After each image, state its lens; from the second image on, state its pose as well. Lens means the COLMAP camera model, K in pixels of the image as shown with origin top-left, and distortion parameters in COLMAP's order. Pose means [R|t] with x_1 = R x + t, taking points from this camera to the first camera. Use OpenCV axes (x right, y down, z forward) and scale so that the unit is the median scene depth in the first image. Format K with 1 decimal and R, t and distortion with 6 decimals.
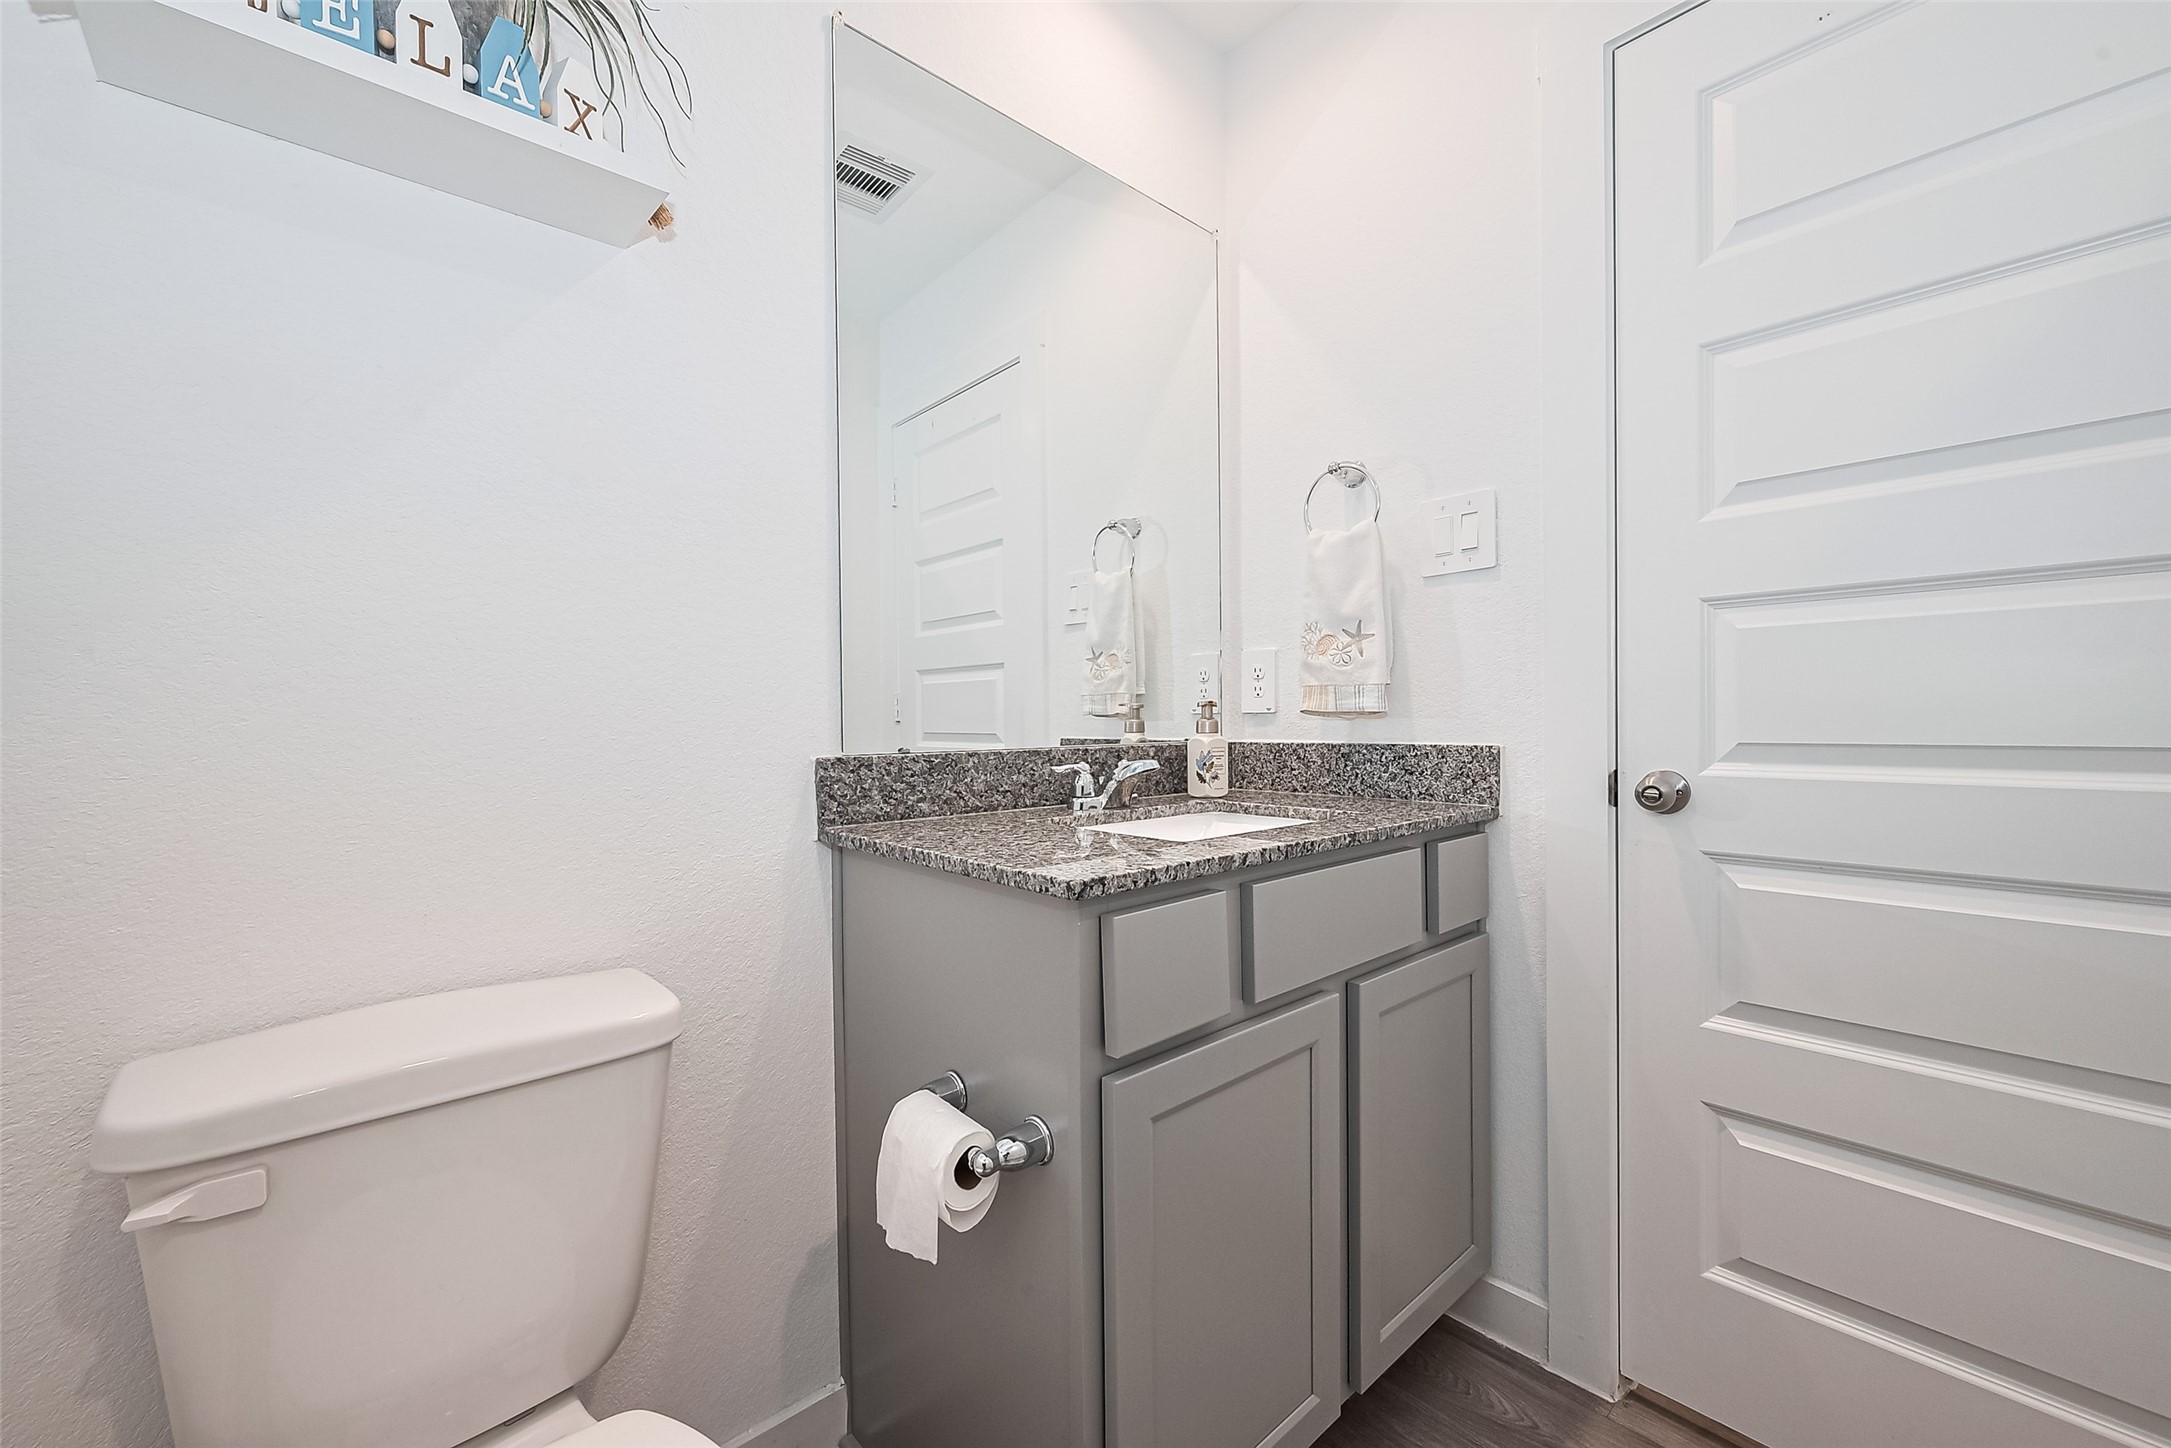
lens RADIAL K [[862.4, 0, 1084.9], [0, 862.4, 731.0], [0, 0, 1]] dist [-0.005524, 0.000336]
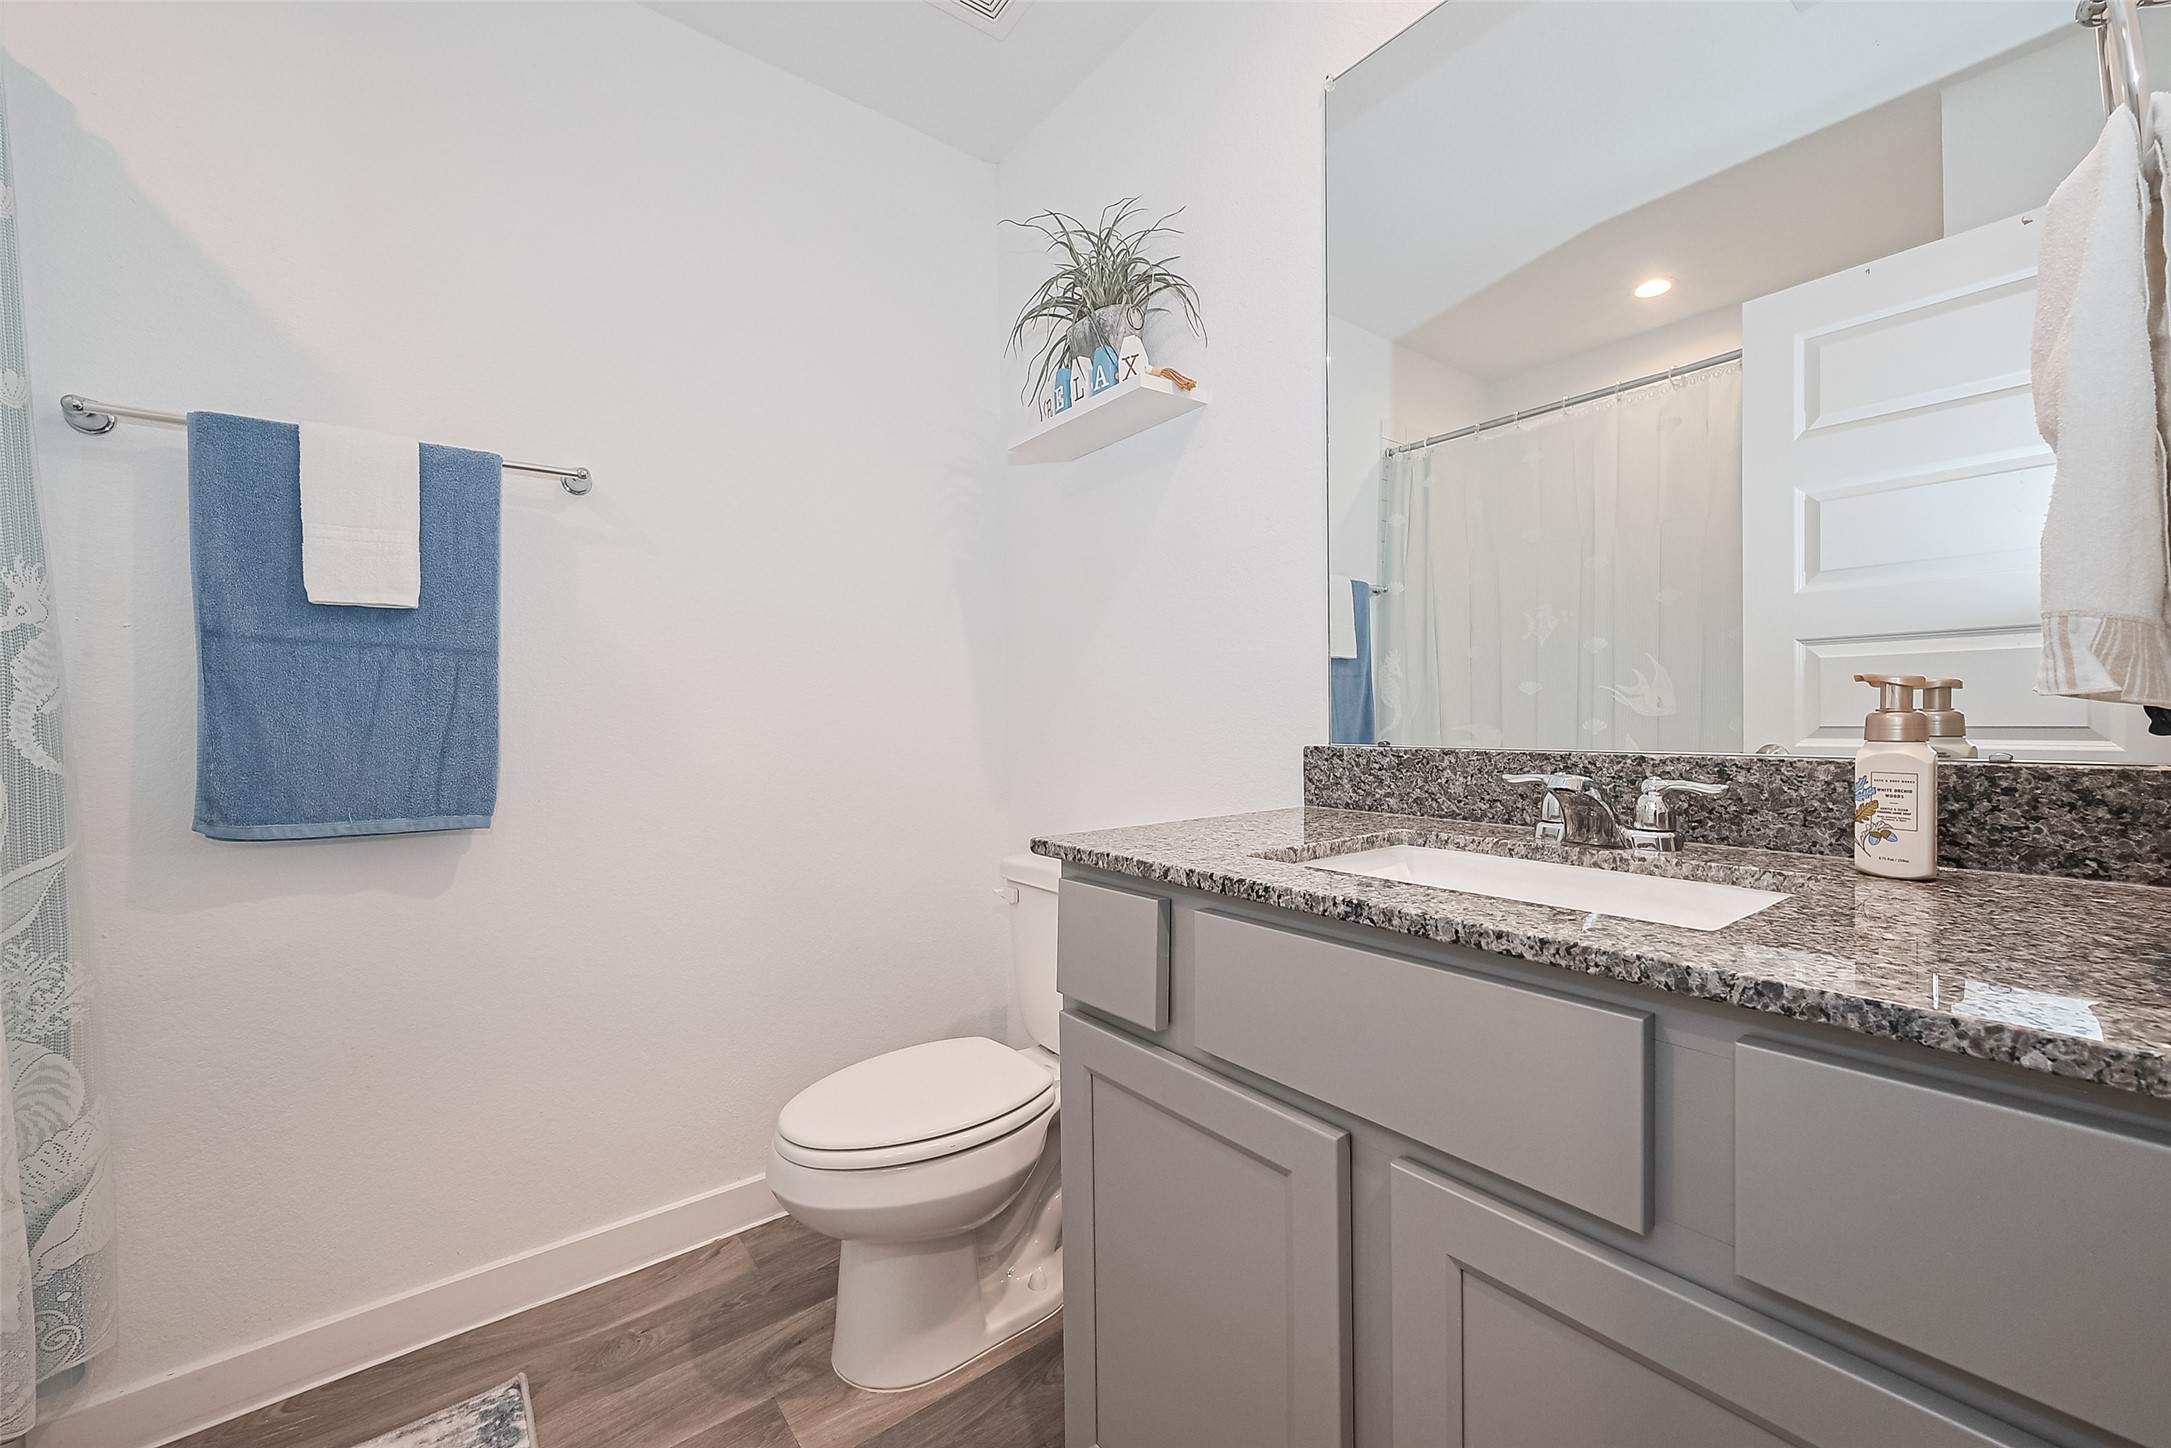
lens RADIAL K [[862.4, 0, 1084.4], [0, 862.4, 728.7], [0, 0, 1]] dist [-0.005524, 0.000336]
pose [[-0.083321, 0.025567, -0.996195, 0.818344], [-0.001499, 0.999666, 0.025782, -0.020434], [0.996522, 0.003642, -0.083254, 0.736925]]
